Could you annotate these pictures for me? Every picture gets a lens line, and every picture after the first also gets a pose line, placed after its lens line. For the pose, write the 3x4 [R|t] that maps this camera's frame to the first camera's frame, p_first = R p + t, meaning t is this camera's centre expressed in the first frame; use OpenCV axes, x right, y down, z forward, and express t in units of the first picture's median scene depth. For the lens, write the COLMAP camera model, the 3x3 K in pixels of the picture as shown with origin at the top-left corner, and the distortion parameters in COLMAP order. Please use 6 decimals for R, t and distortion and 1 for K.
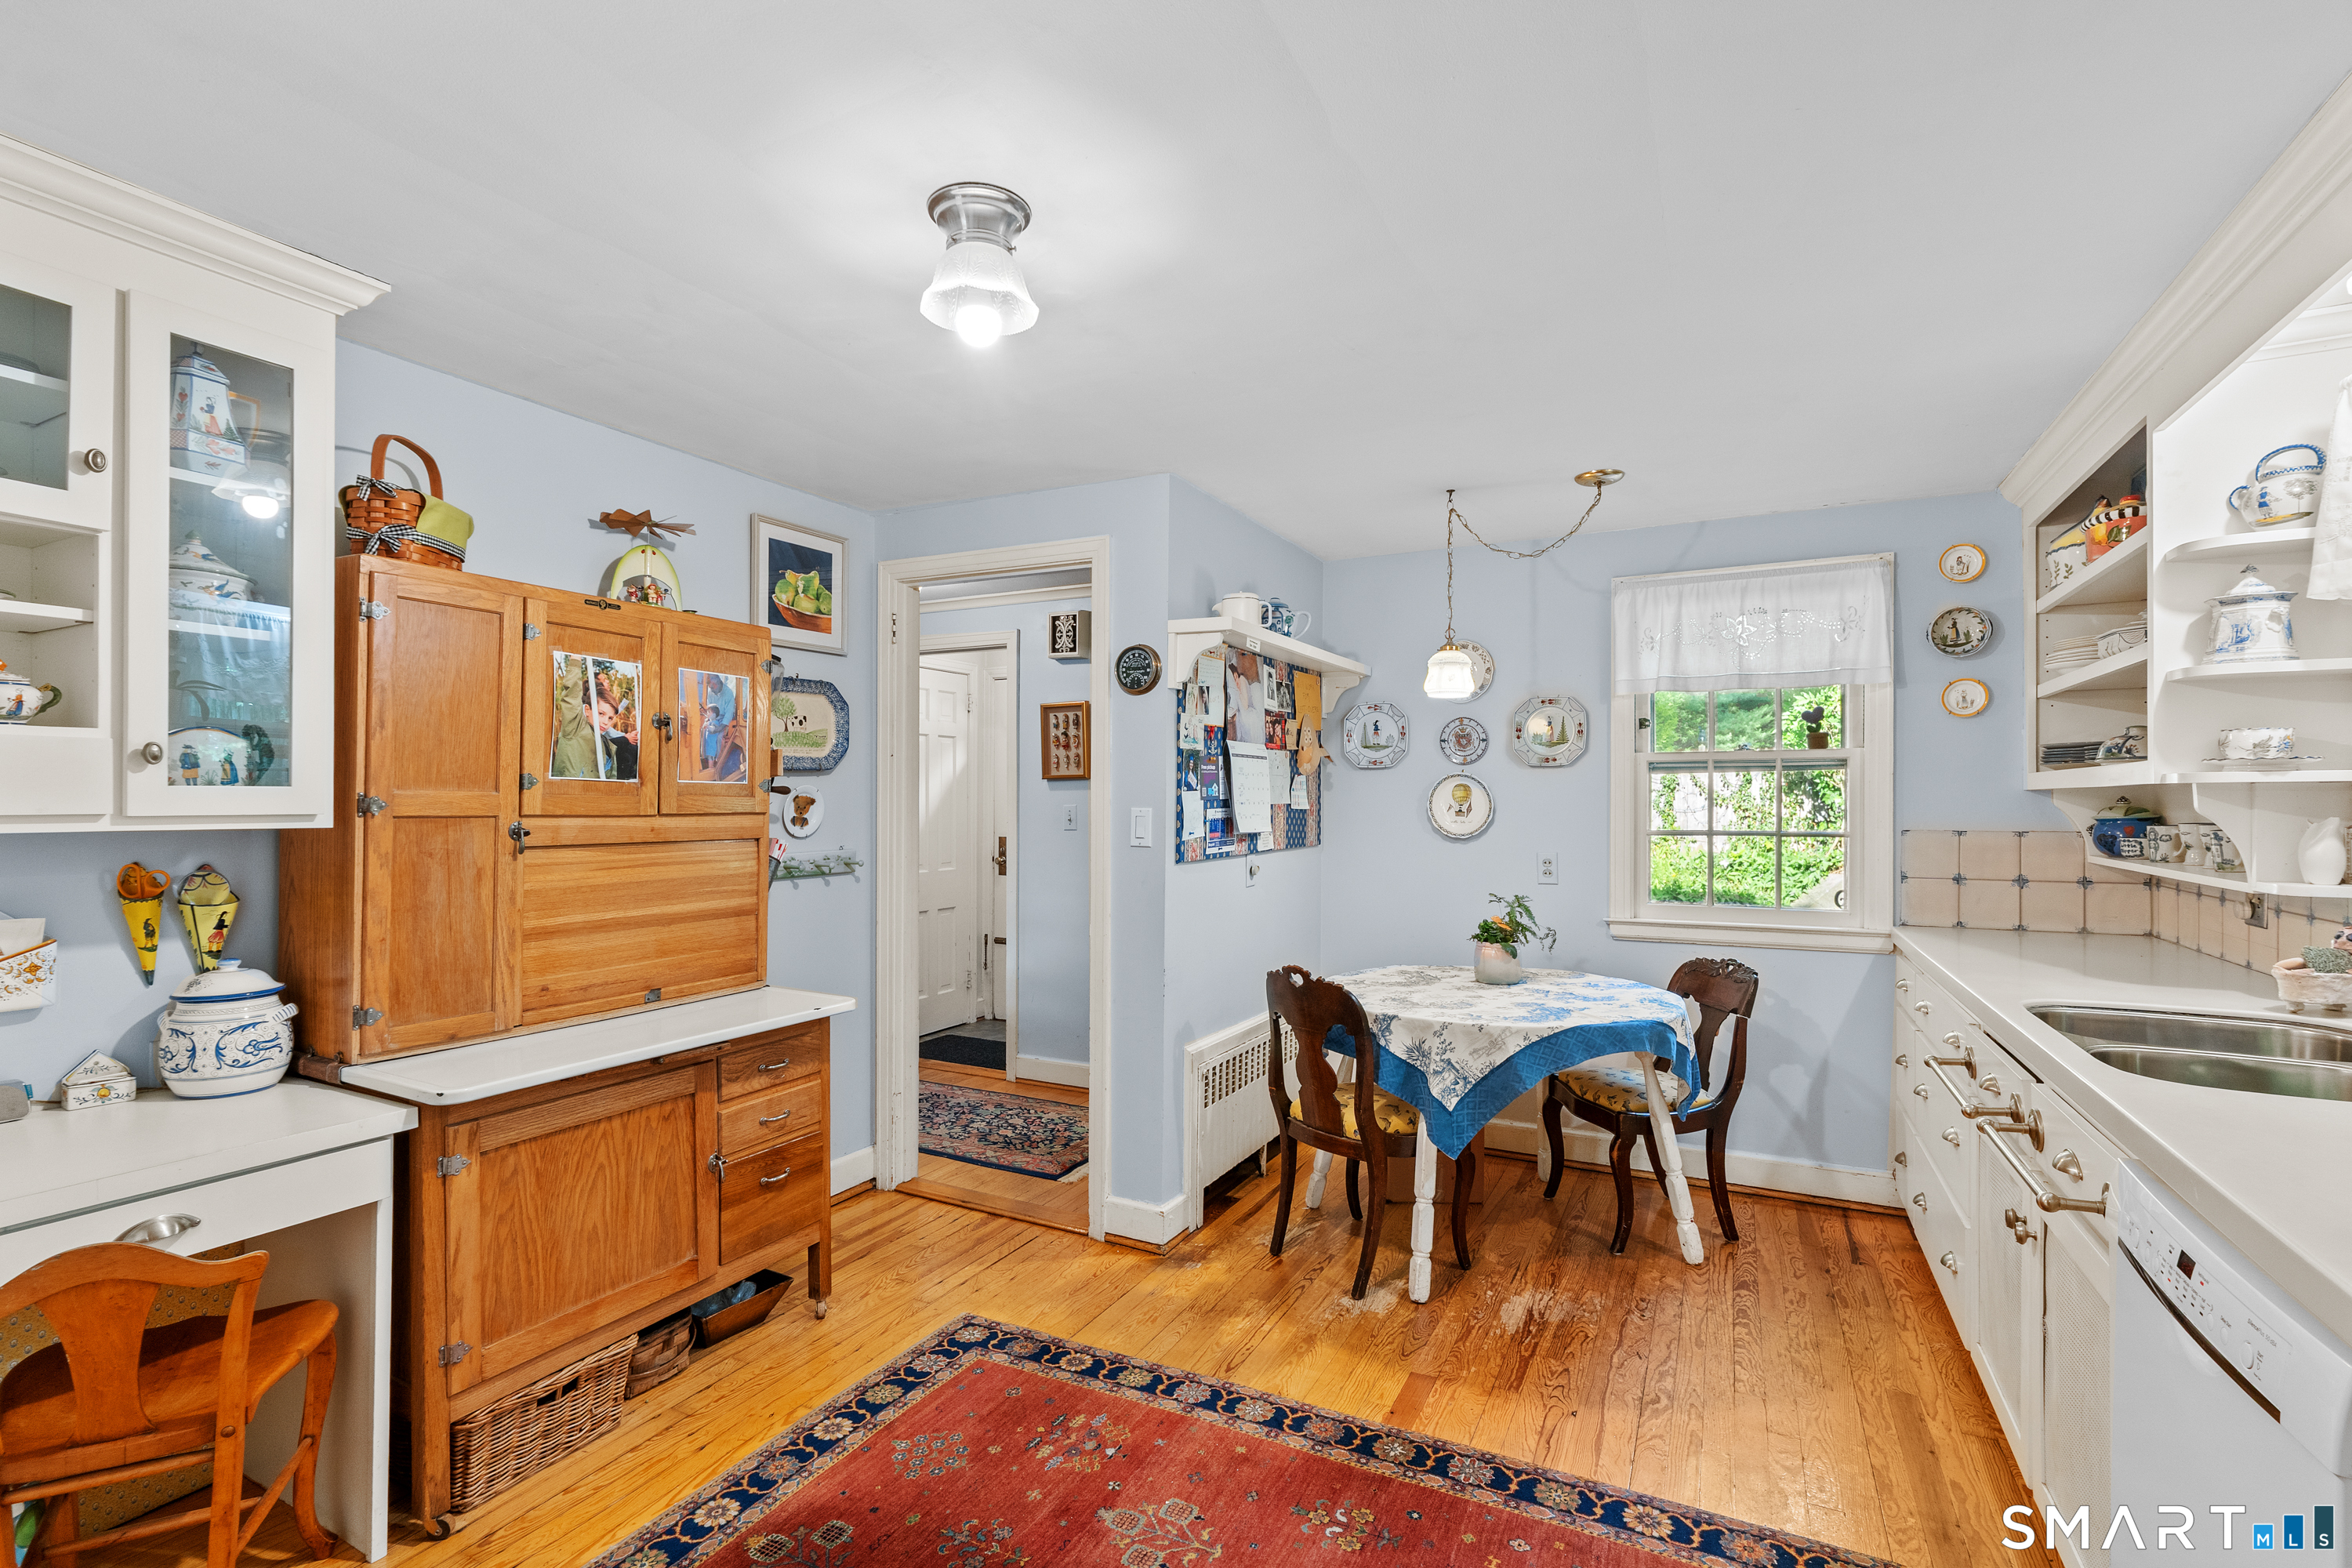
lens RADIAL K [[1062.6, 0, 1172.4], [0, 1062.6, 813.5], [0, 0, 1]] dist [-0.006948, -0.000028]
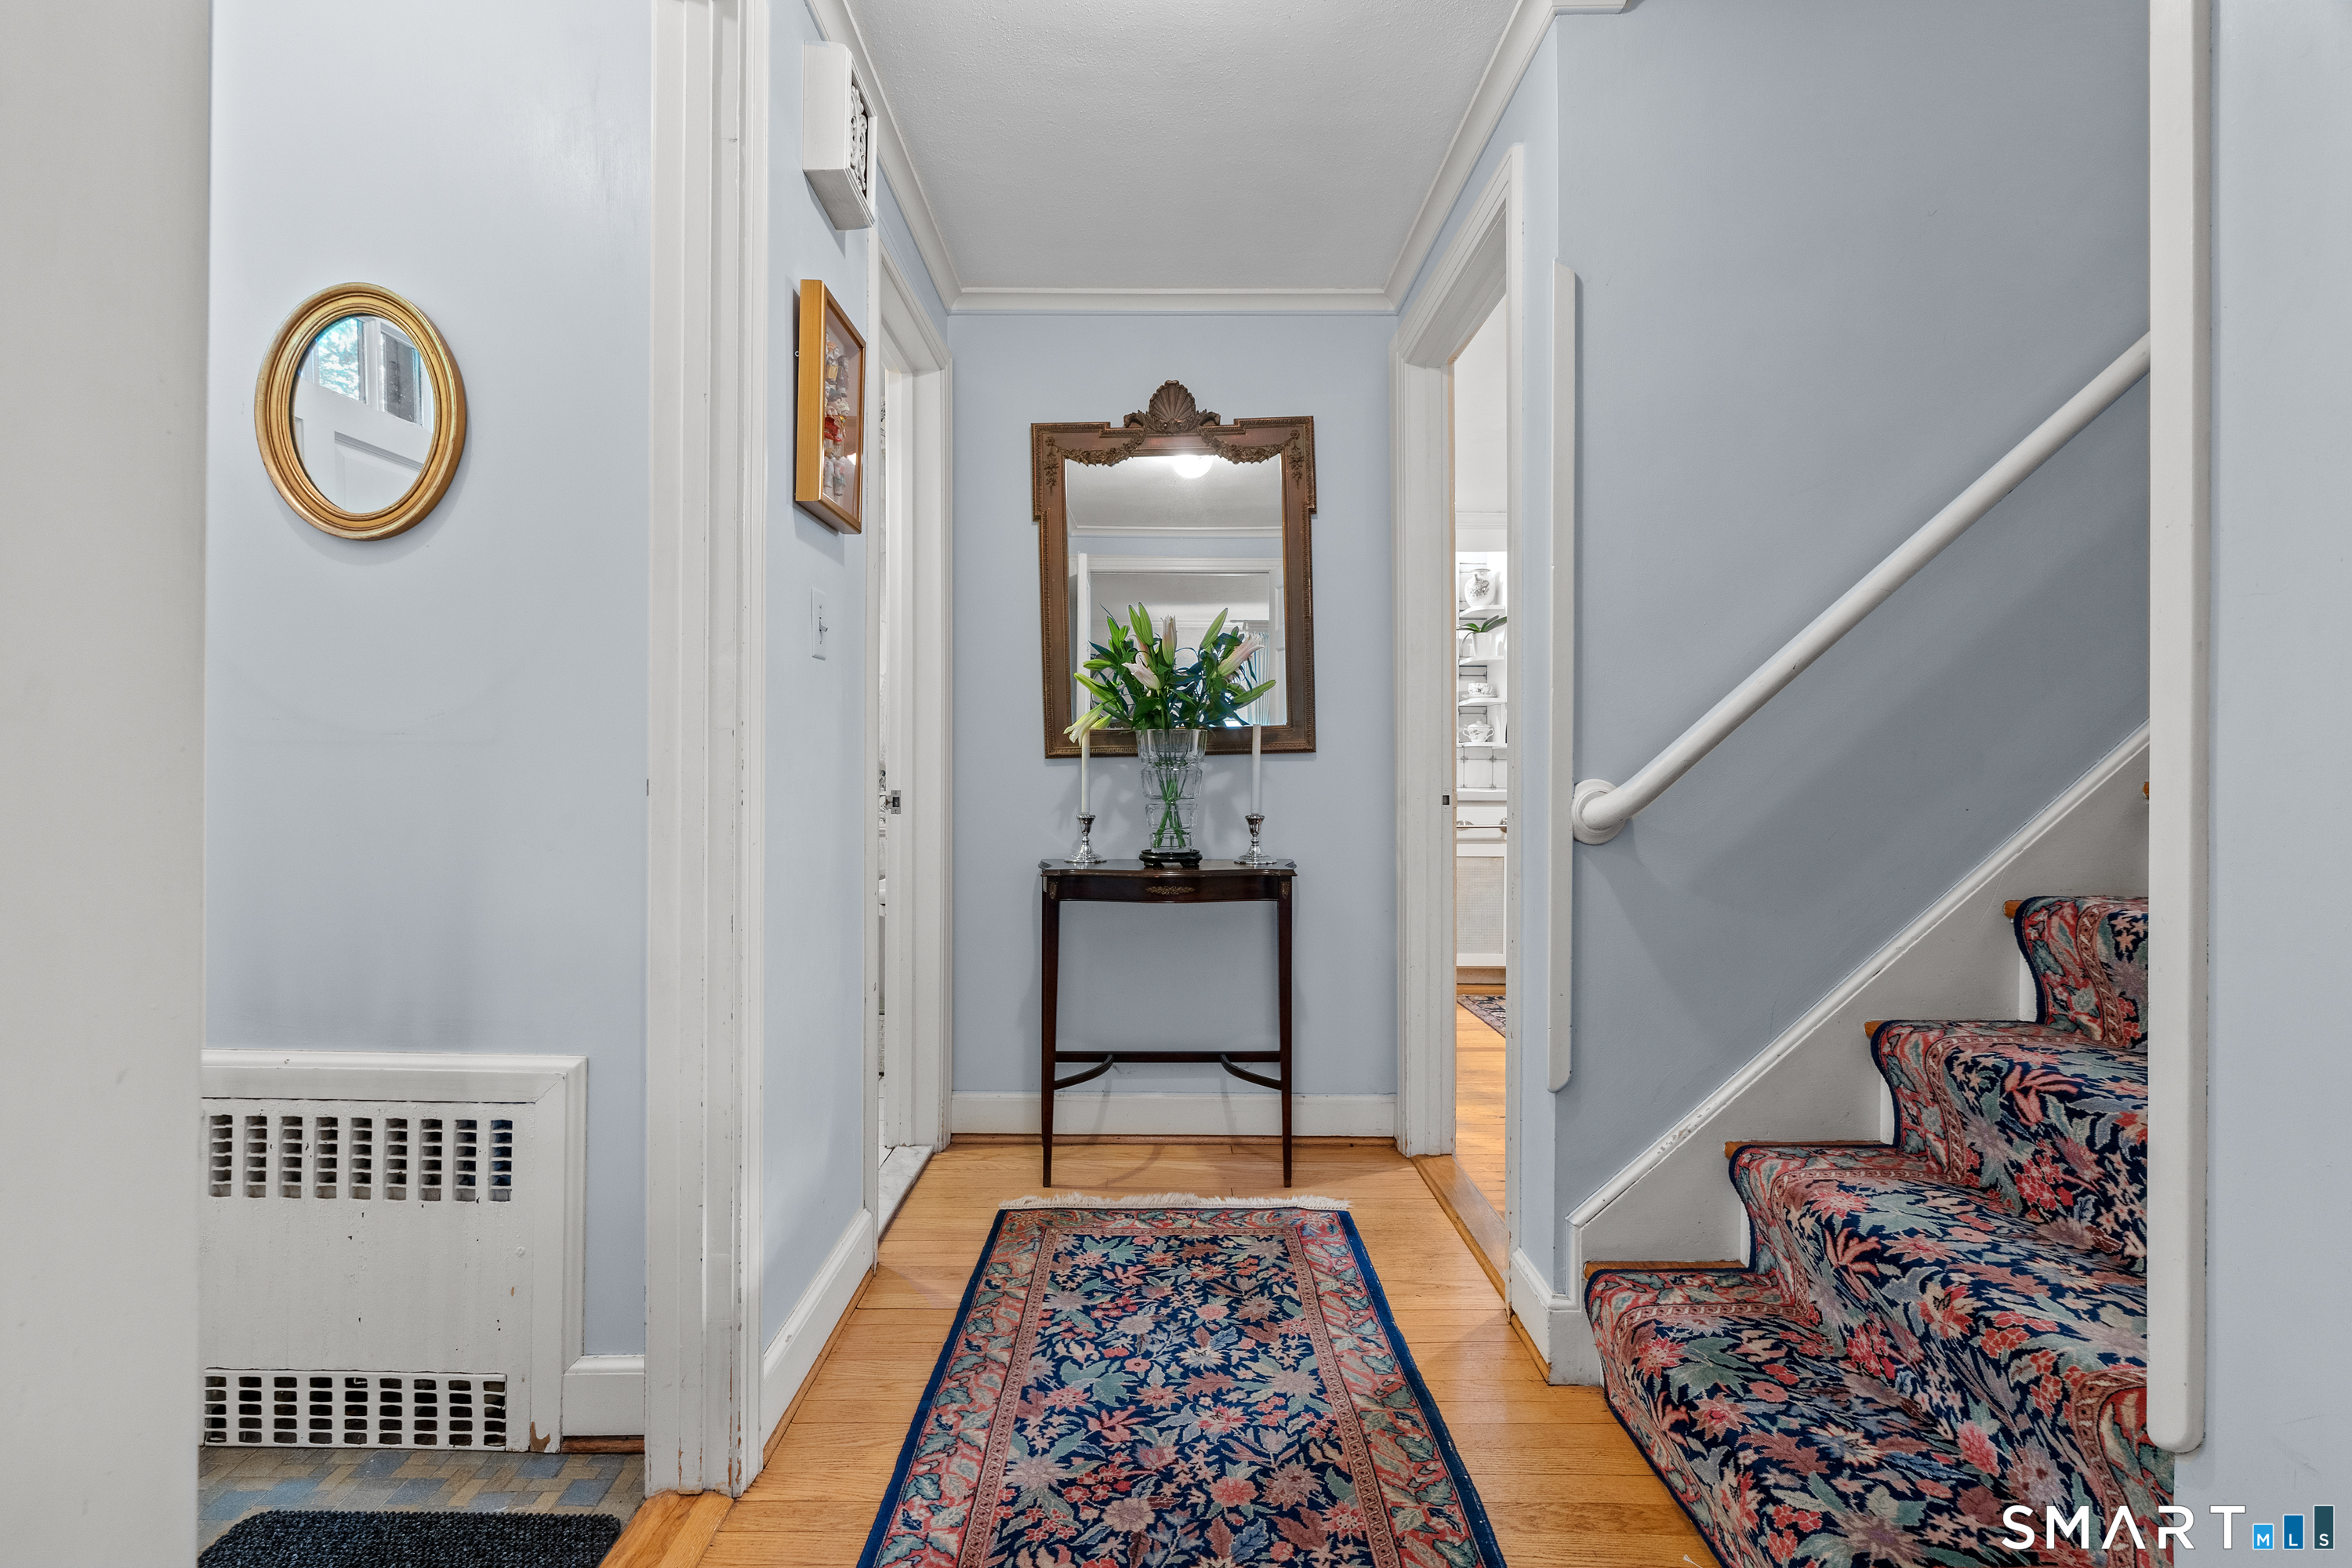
lens RADIAL K [[1062.6, 0, 1166.6], [0, 1062.6, 769.8], [0, 0, 1]] dist [-0.006948, -0.000028]
pose [[-0.471134, 0.003324, 0.882055, -0.847258], [0.007982, 0.999968, 0.000494, 0.099696], [-0.882025, 0.007273, -0.471146, 1.884813]]
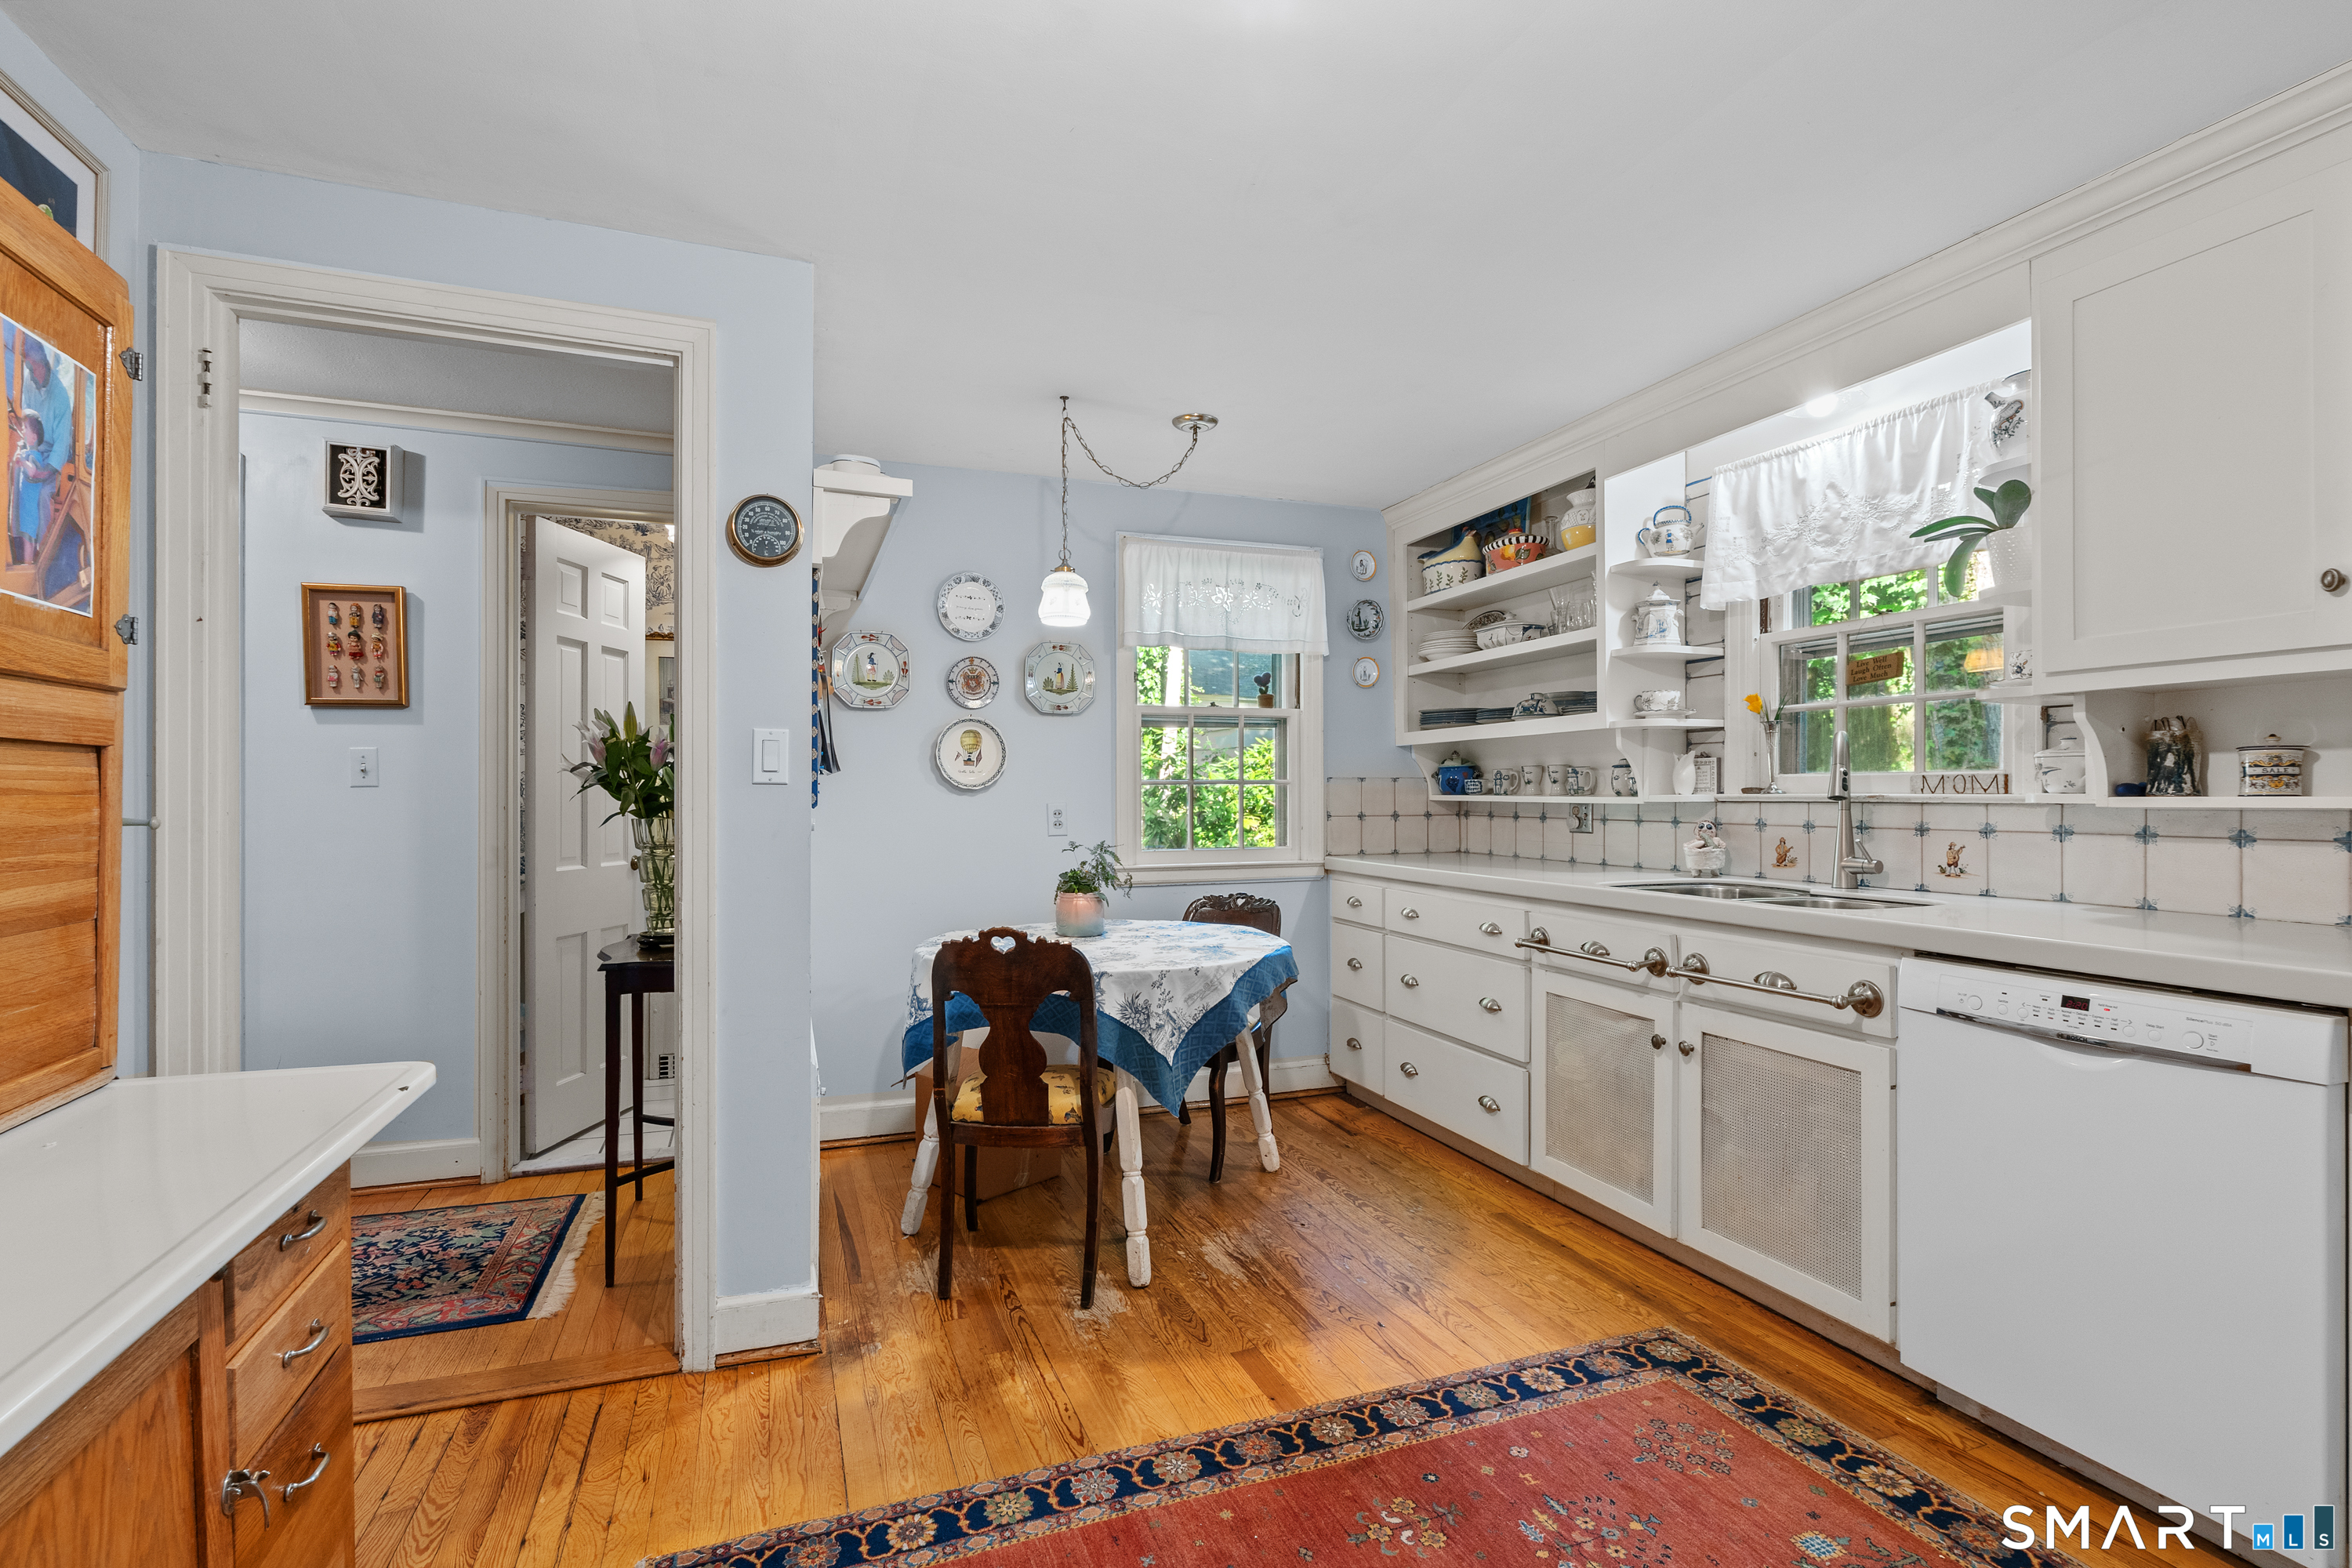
lens RADIAL K [[1062.6, 0, 1142.6], [0, 1062.6, 809.5], [0, 0, 1]] dist [-0.006948, -0.000028]
pose [[0.677859, -0.011239, 0.735106, -0.434506], [0.010270, 0.999930, 0.005818, 0.053093], [-0.735120, 0.003606, 0.677928, 0.397827]]
